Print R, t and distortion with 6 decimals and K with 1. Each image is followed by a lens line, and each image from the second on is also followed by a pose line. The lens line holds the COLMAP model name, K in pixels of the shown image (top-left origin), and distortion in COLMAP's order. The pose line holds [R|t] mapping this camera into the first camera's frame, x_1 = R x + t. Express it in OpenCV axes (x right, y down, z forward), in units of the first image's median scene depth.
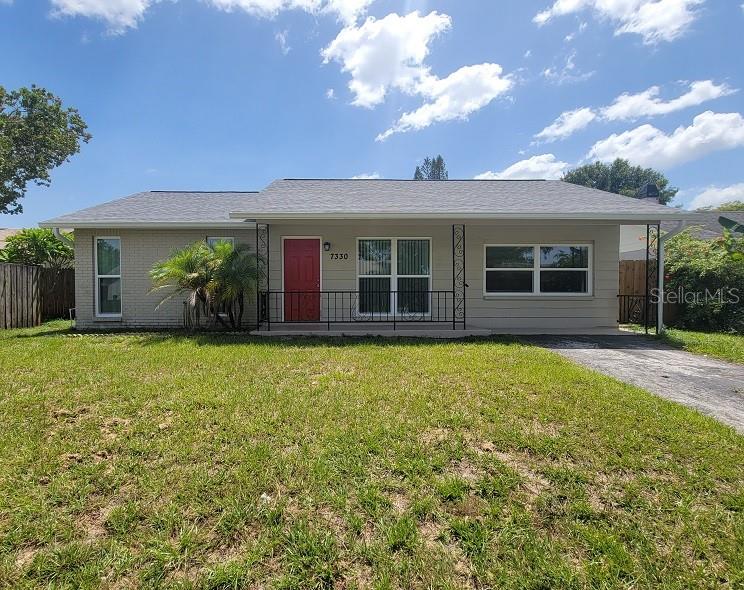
lens RADIAL K [[439.7, 0, 372.0], [0, 439.7, 316.5], [0, 0, 1]] dist [0.002190, 0.000271]
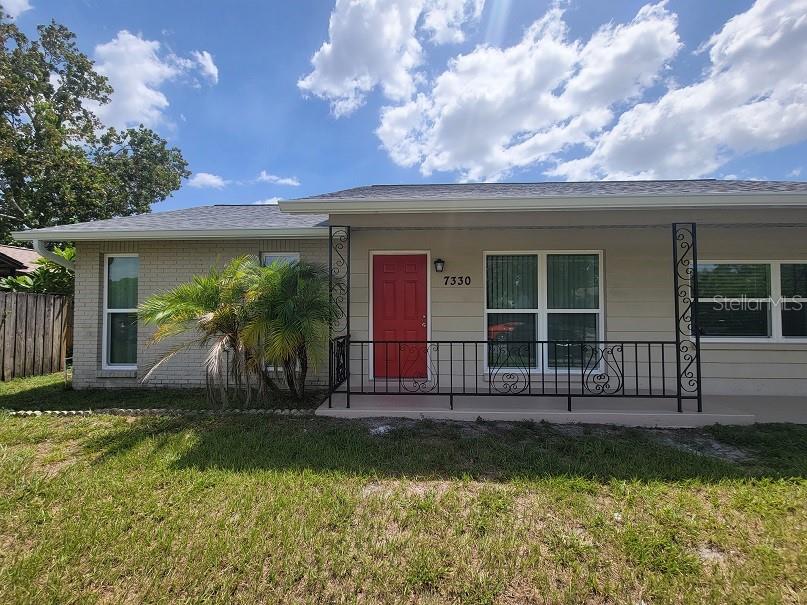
lens RADIAL K [[382.1, 0, 400.4], [0, 382.1, 306.0], [0, 0, 1]] dist [0.000782, -0.000138]
pose [[0.994814, 0.001616, -0.101696, -0.098596], [-0.009251, 0.997167, -0.074650, -0.056328], [0.101287, 0.075204, 0.992011, 0.431843]]
